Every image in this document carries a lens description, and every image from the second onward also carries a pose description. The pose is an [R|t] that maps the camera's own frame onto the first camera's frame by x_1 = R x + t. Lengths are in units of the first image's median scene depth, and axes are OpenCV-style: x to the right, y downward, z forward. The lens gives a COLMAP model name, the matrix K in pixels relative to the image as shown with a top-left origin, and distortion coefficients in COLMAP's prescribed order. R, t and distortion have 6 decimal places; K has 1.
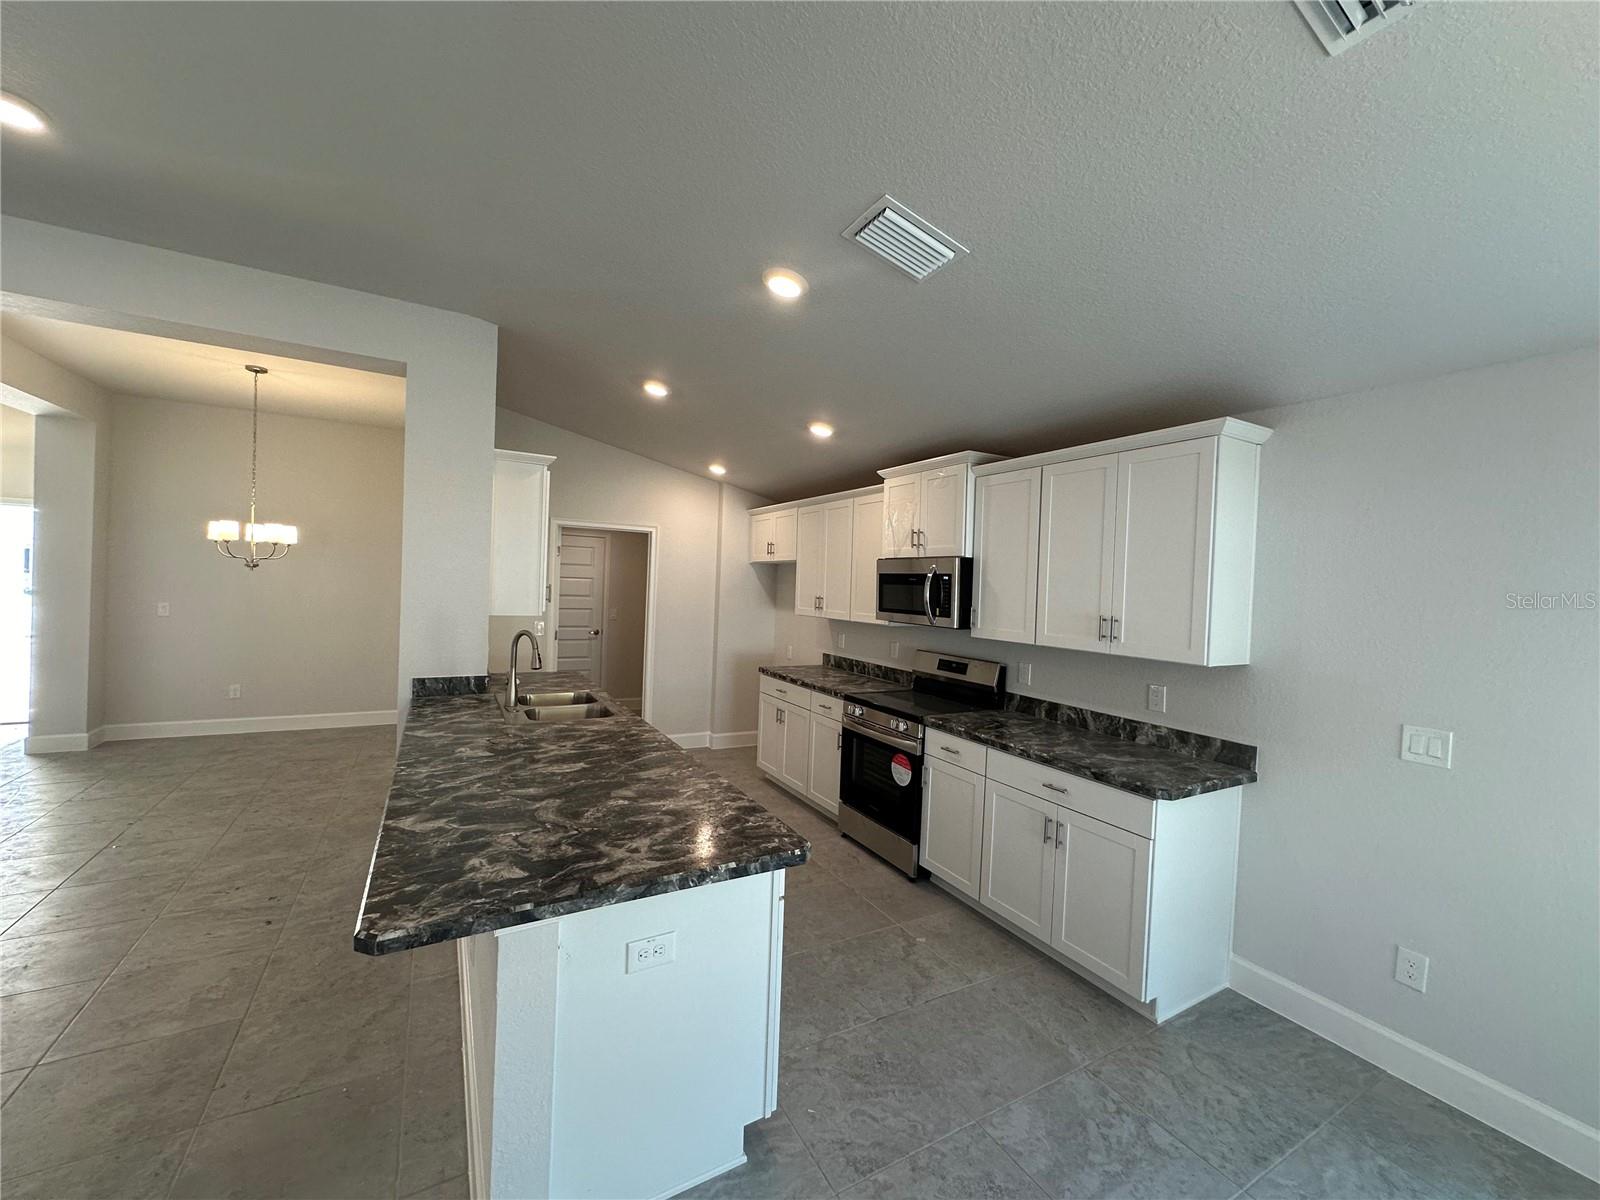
lens RADIAL K [[637.7, 0, 801.7], [0, 637.7, 598.1], [0, 0, 1]] dist [-0.003444, 0.000928]
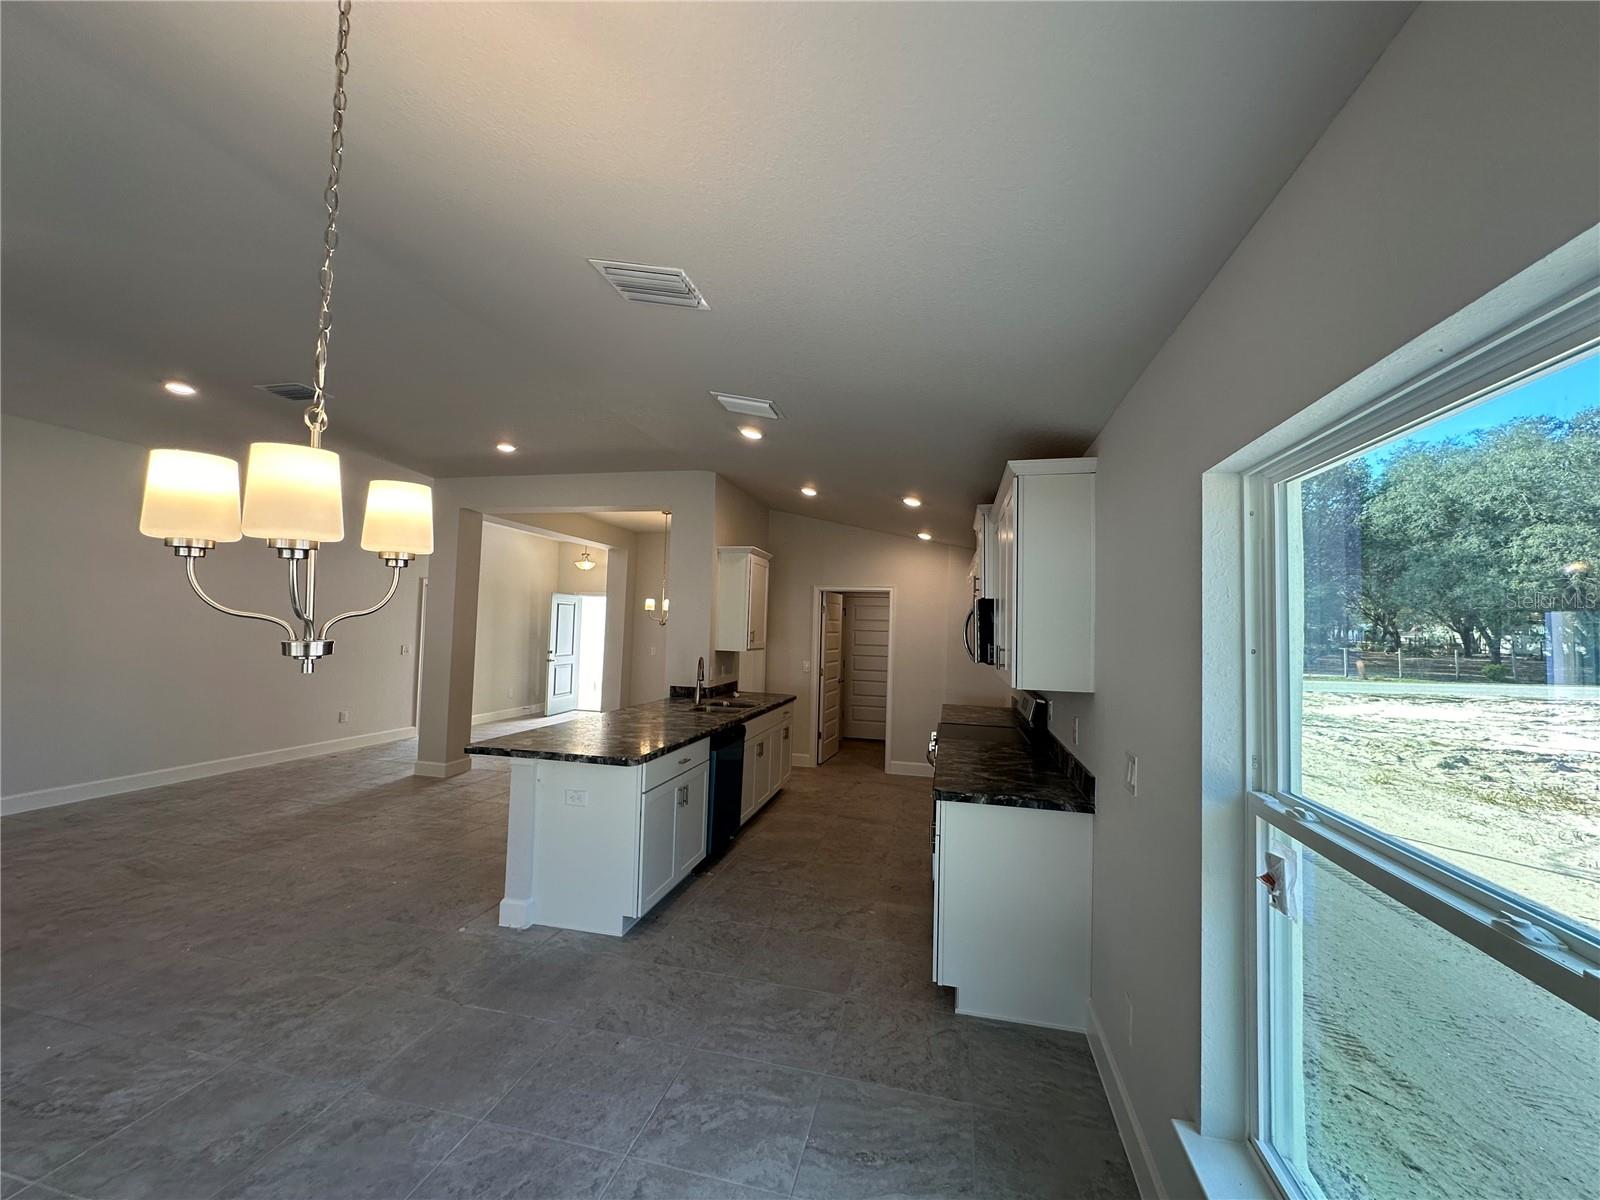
lens RADIAL K [[637.7, 0, 801.6], [0, 637.7, 599.3], [0, 0, 1]] dist [-0.003444, 0.000928]
pose [[0.735977, -0.049323, -0.675208, 0.772607], [-0.015776, 0.995822, -0.089939, 0.042045], [0.676823, 0.076845, 0.732124, -0.026661]]
